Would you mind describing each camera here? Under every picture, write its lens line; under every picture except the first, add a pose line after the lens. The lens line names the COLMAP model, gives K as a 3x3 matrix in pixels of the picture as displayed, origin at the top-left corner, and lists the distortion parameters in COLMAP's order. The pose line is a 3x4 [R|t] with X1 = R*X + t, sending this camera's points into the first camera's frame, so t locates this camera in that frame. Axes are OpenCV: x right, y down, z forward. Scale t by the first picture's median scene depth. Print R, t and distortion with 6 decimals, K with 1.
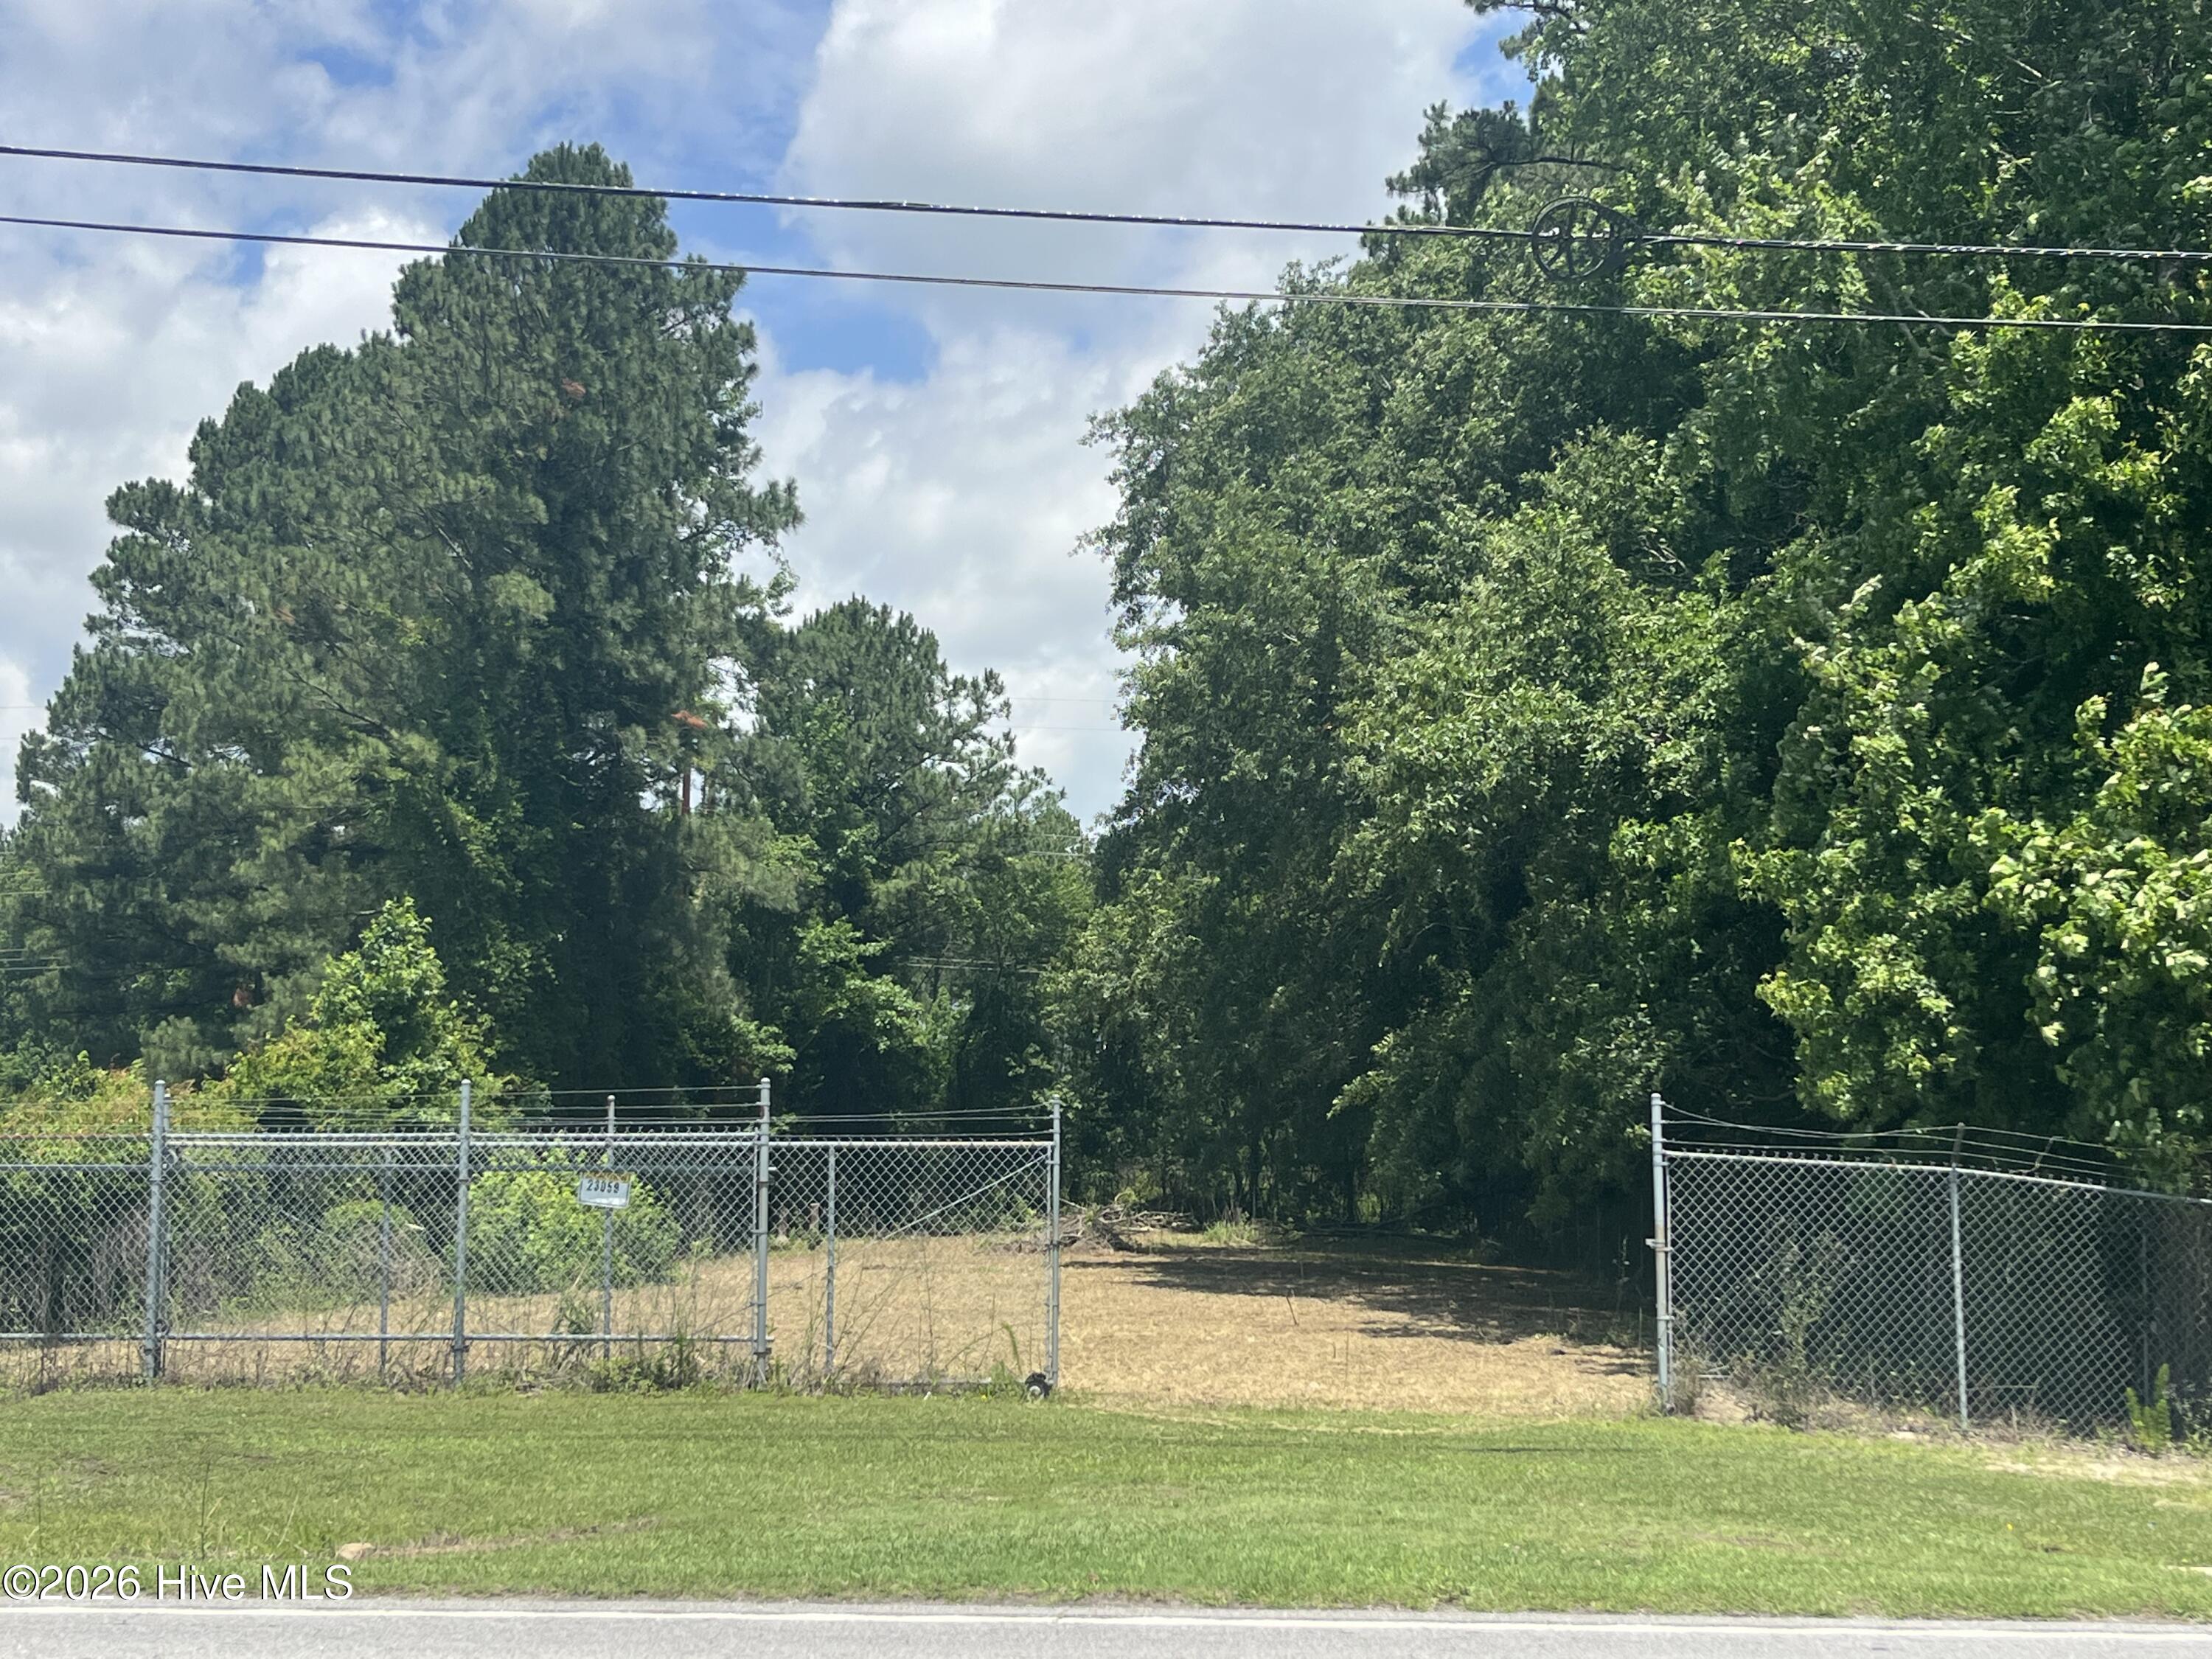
lens RADIAL K [[2950.7, 0, 1141.1], [0, 2950.7, 811.0], [0, 0, 1]] dist [0.039152, 0.000000]
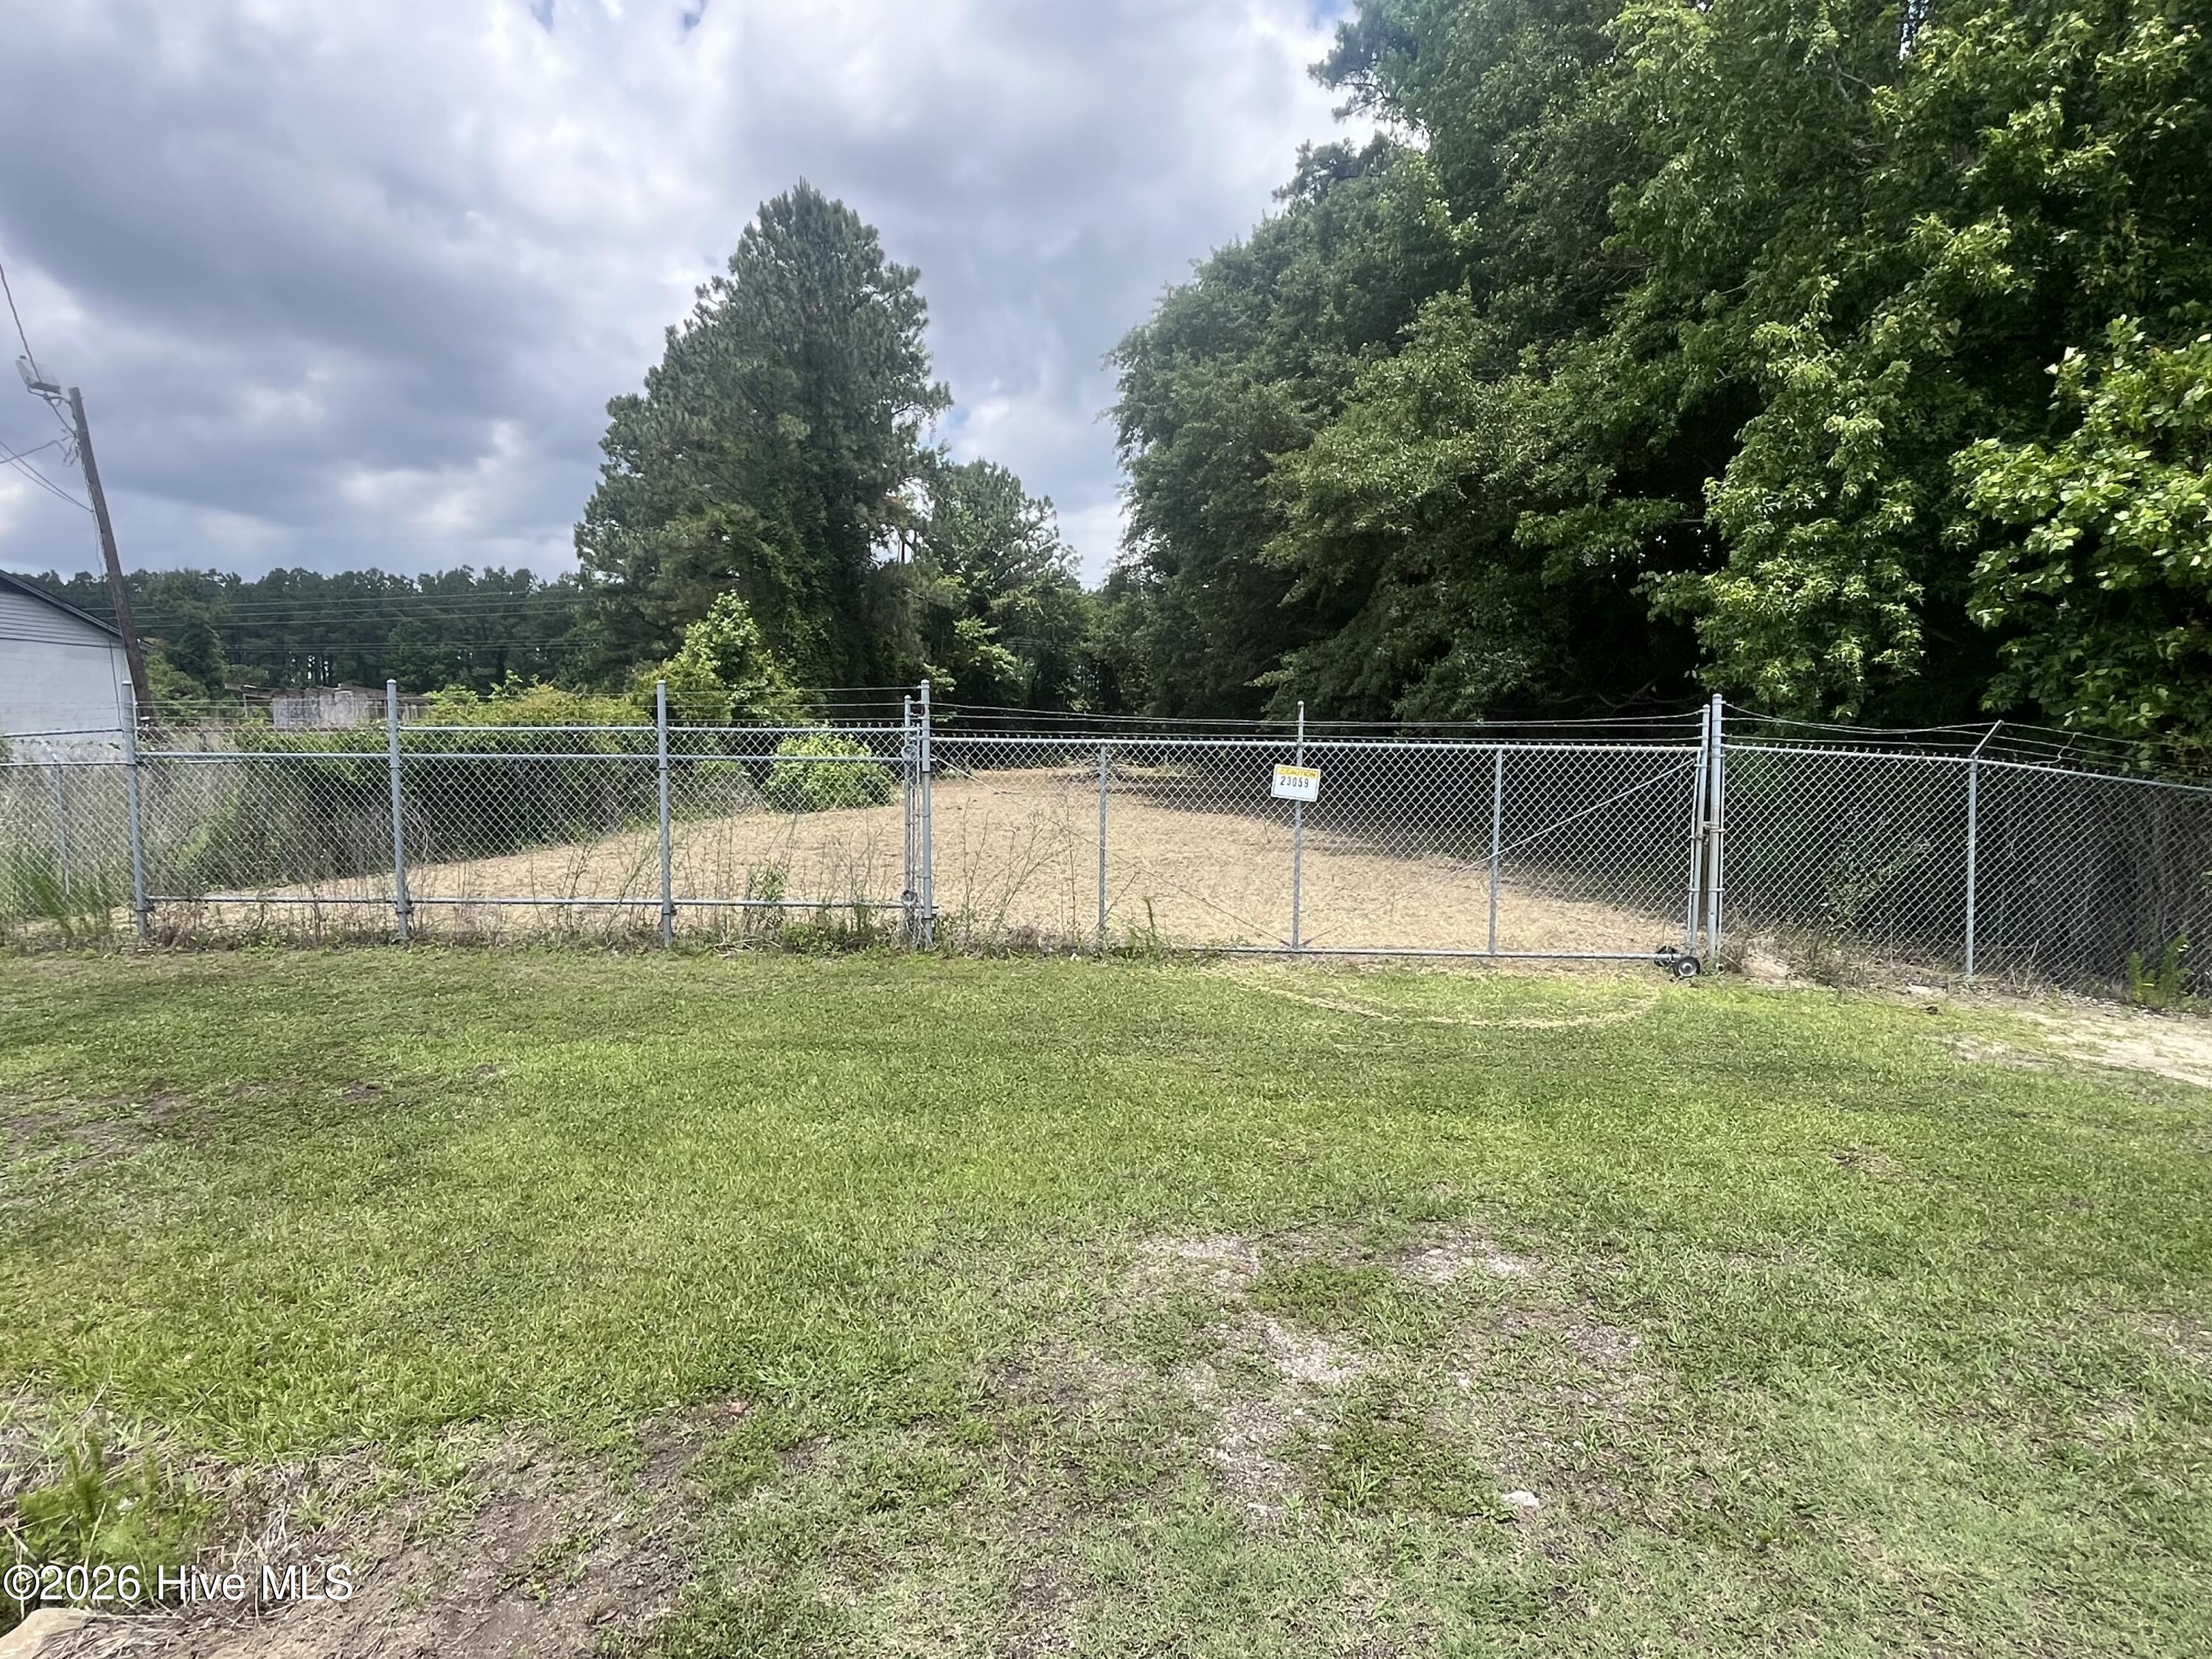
lens RADIAL K [[1199.1, 0, 1104.3], [0, 1199.1, 827.7], [0, 0, 1]] dist [-0.003550, -0.000536]
pose [[0.999981, 0.000895, 0.006020, -0.022691], [-0.002068, 0.980271, 0.197649, 0.020388], [-0.005725, -0.197657, 0.980254, 0.198569]]
